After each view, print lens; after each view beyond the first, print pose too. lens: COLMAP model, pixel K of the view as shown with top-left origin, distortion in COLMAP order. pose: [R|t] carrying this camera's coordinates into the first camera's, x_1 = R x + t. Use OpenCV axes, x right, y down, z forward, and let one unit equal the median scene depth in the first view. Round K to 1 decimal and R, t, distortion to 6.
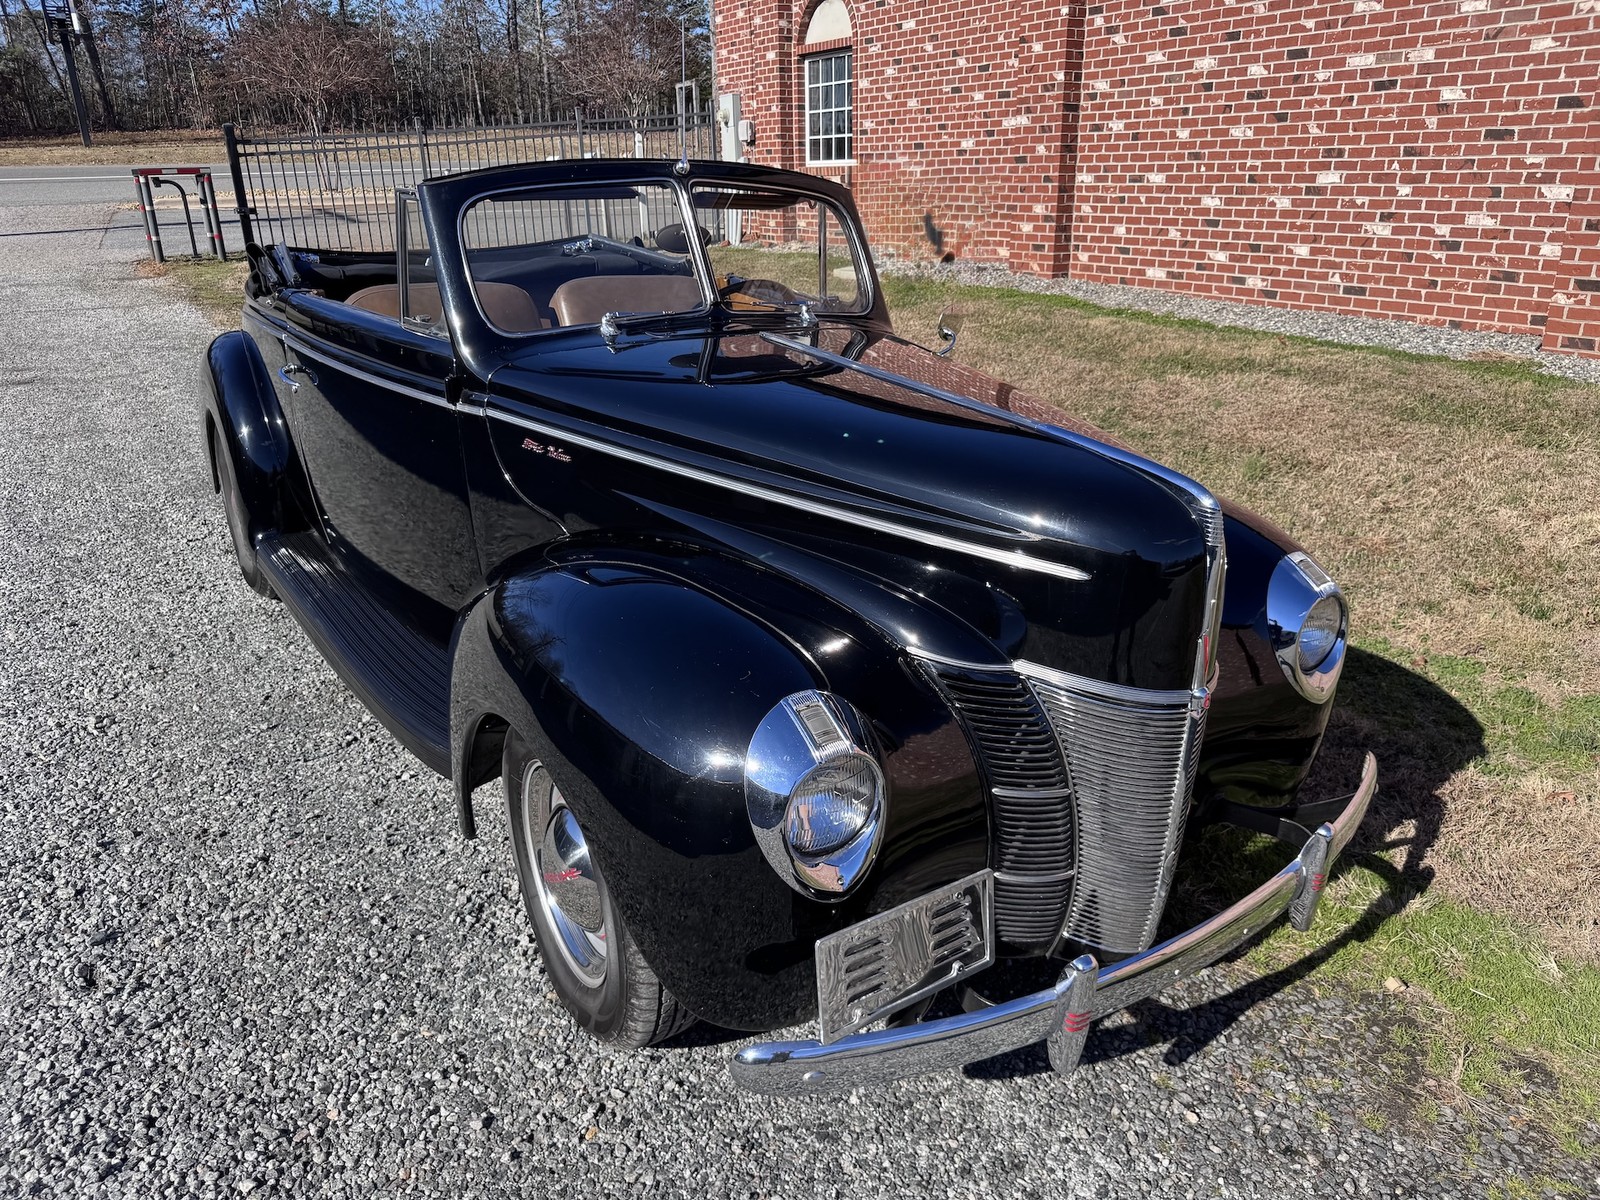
lens RADIAL K [[1122.3, 0, 800.0], [0, 1122.3, 600.0], [0, 0, 1]] dist [-0.004823, 0.003091]
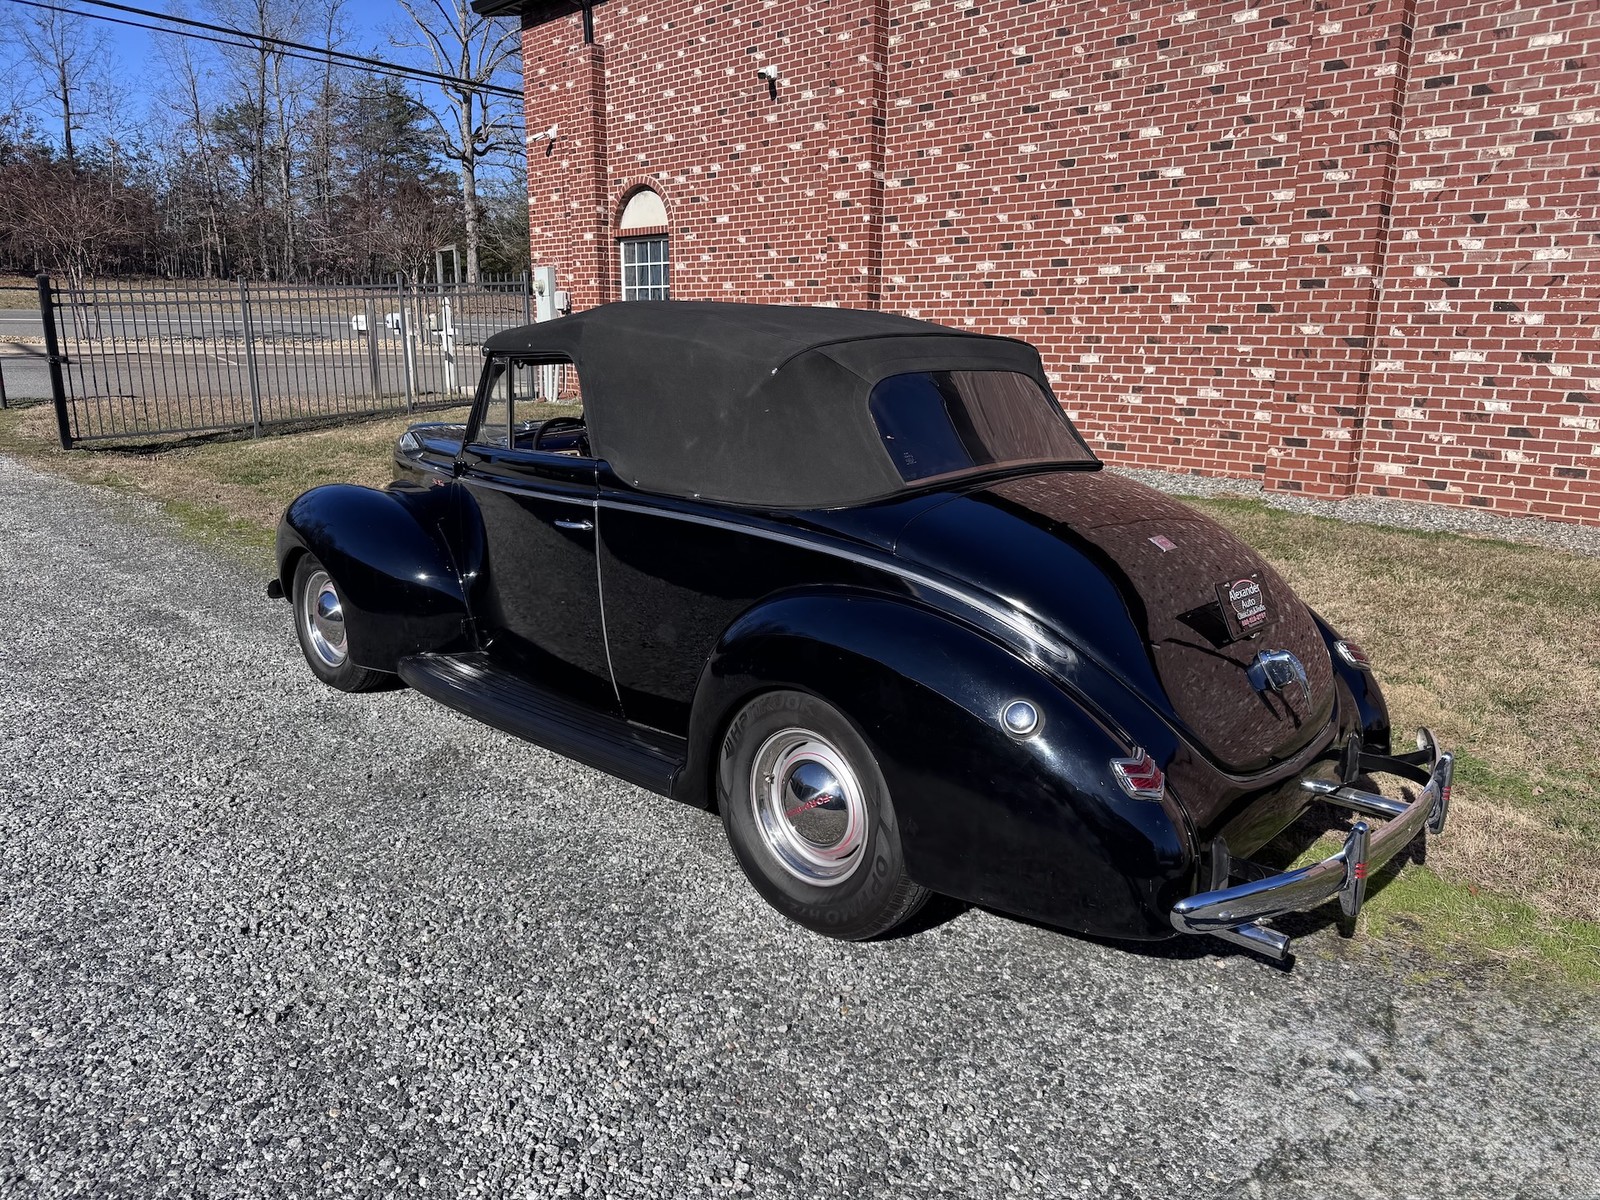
lens RADIAL K [[1100.8, 0, 805.1], [0, 1100.8, 599.4], [0, 0, 1]] dist [0.102954, -0.161083]
pose [[0.974223, -0.022479, 0.224466, -0.125904], [0.052373, 0.990374, -0.128127, 0.033188], [-0.219425, 0.136580, 0.966022, -0.095814]]
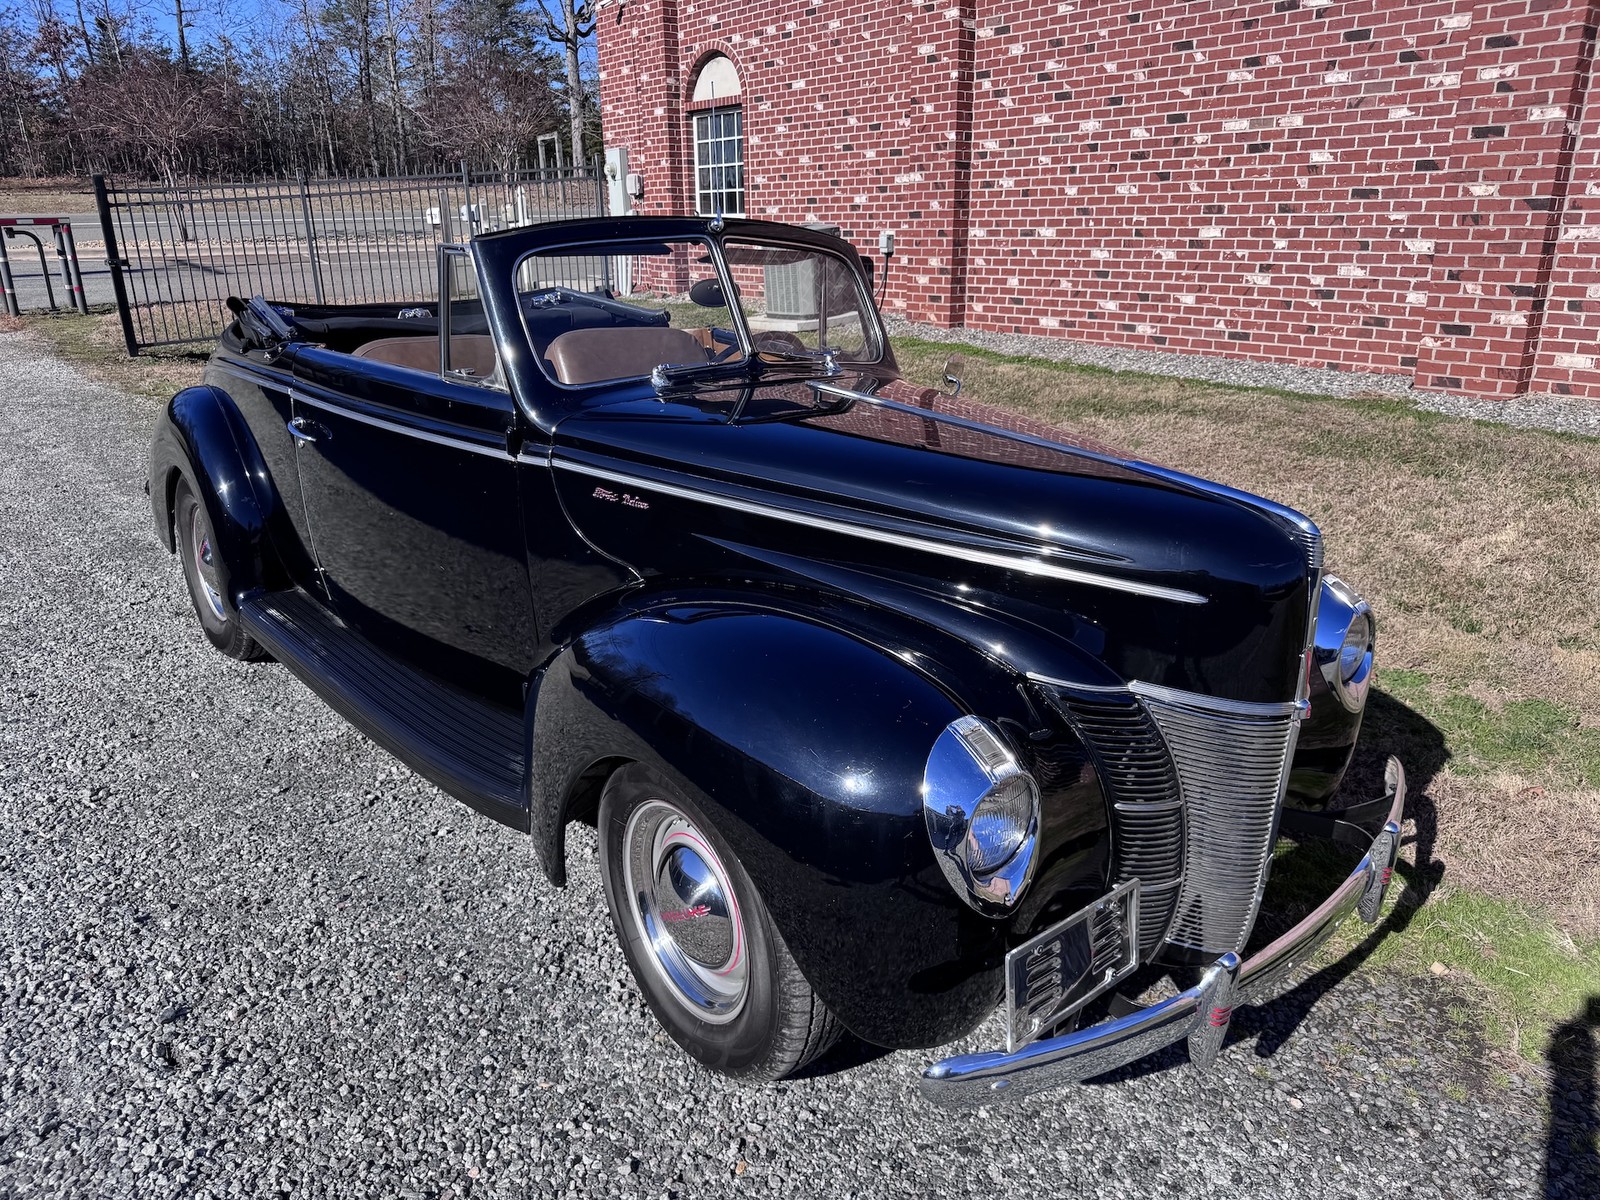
lens RADIAL K [[1122.5, 0, 795.0], [0, 1122.5, 599.6], [0, 0, 1]] dist [-0.001556, 0.003406]
pose [[0.993254, -0.033486, 0.111018, -0.054665], [0.038107, 0.998482, -0.039764, 0.001722], [-0.109518, 0.043726, 0.993023, -0.007123]]
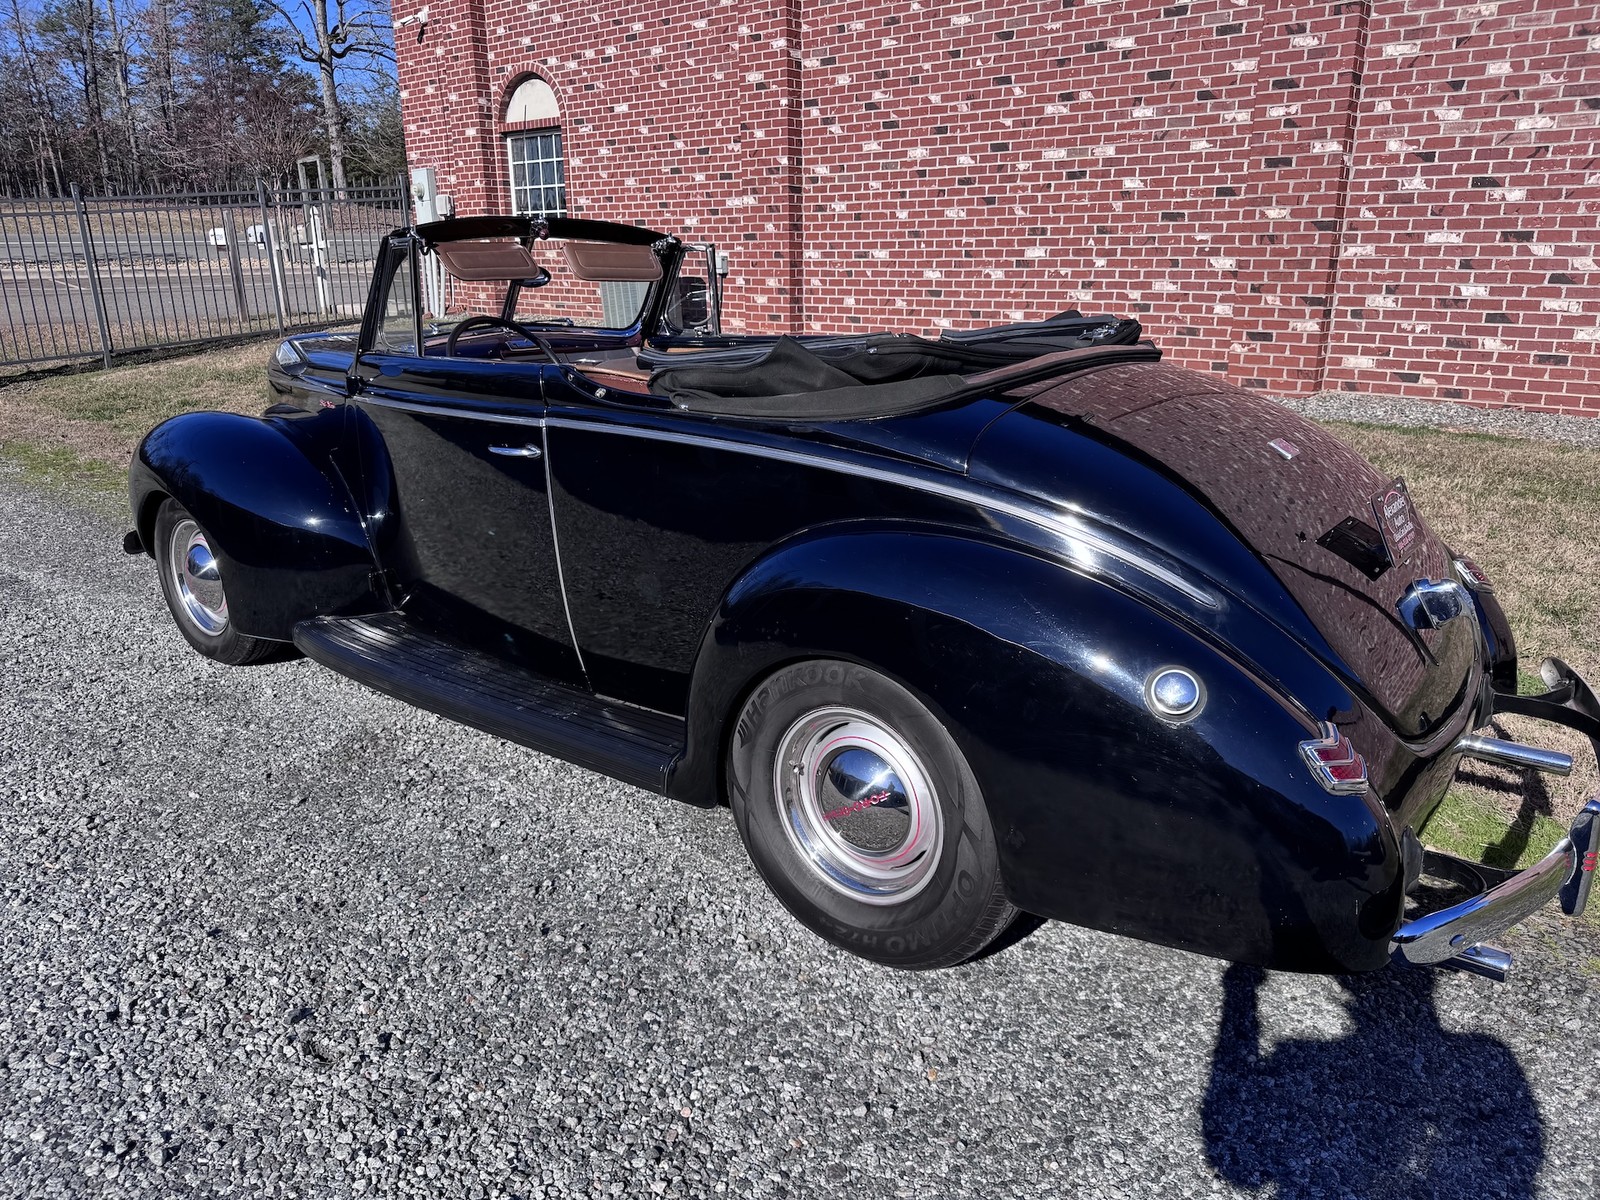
lens RADIAL K [[1113.1, 0, 800.0], [0, 1113.1, 600.0], [0, 0, 1]] dist [0.033496, -0.042151]
pose [[0.950802, -0.083160, 0.298429, -0.138524], [0.102635, 0.993453, -0.050163, 0.014960], [-0.292303, 0.078324, 0.953113, -0.005584]]
